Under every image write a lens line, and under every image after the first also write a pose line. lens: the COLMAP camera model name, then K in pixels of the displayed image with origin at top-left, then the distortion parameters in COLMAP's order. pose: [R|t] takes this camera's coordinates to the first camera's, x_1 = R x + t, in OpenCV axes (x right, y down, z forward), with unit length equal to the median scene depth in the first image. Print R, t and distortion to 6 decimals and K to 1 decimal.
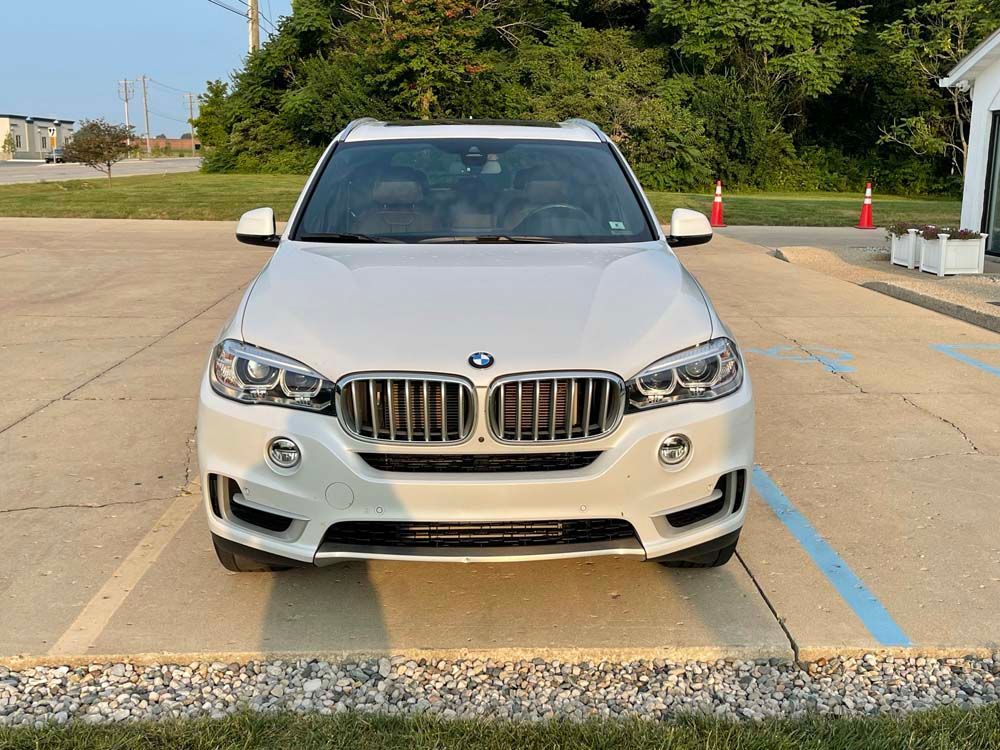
lens RADIAL K [[1065.5, 0, 500.9], [0, 1065.5, 372.5], [0, 0, 1]] dist [0.025833, 0.000000]
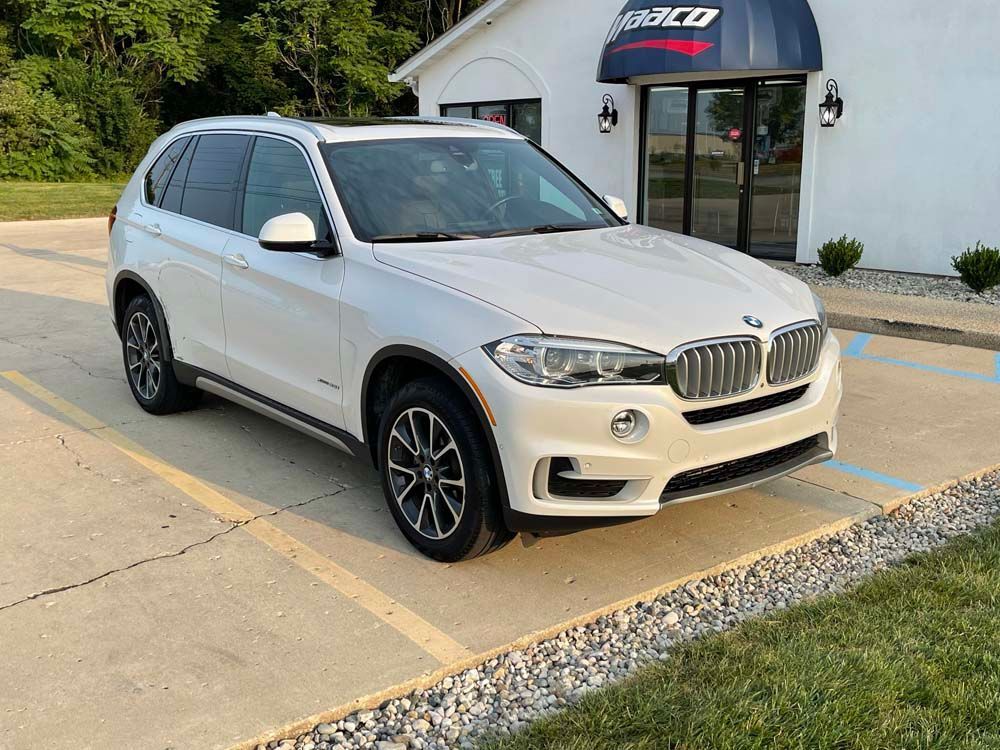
lens RADIAL K [[1065.5, 0, 494.3], [0, 1065.5, 370.1], [0, 0, 1]] dist [0.025833, 0.000000]
pose [[0.811075, -0.133952, 0.569398, -0.082943], [0.127471, 0.990507, 0.051443, -0.004995], [-0.570884, 0.030858, 0.820451, 0.013102]]
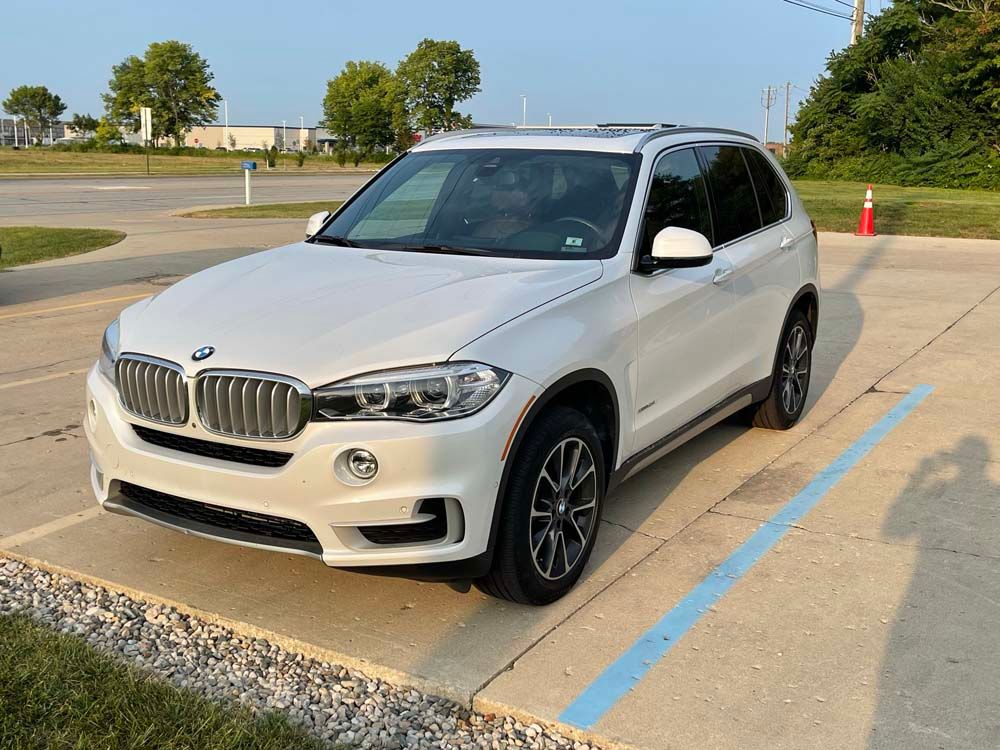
lens RADIAL K [[1065.5, 0, 499.7], [0, 1065.5, 383.3], [0, 0, 1]] dist [0.025833, 0.000000]
pose [[0.837718, 0.114963, -0.533864, 0.070618], [-0.112402, 0.992957, 0.037449, -0.004894], [0.534410, 0.028635, 0.844740, 0.019566]]
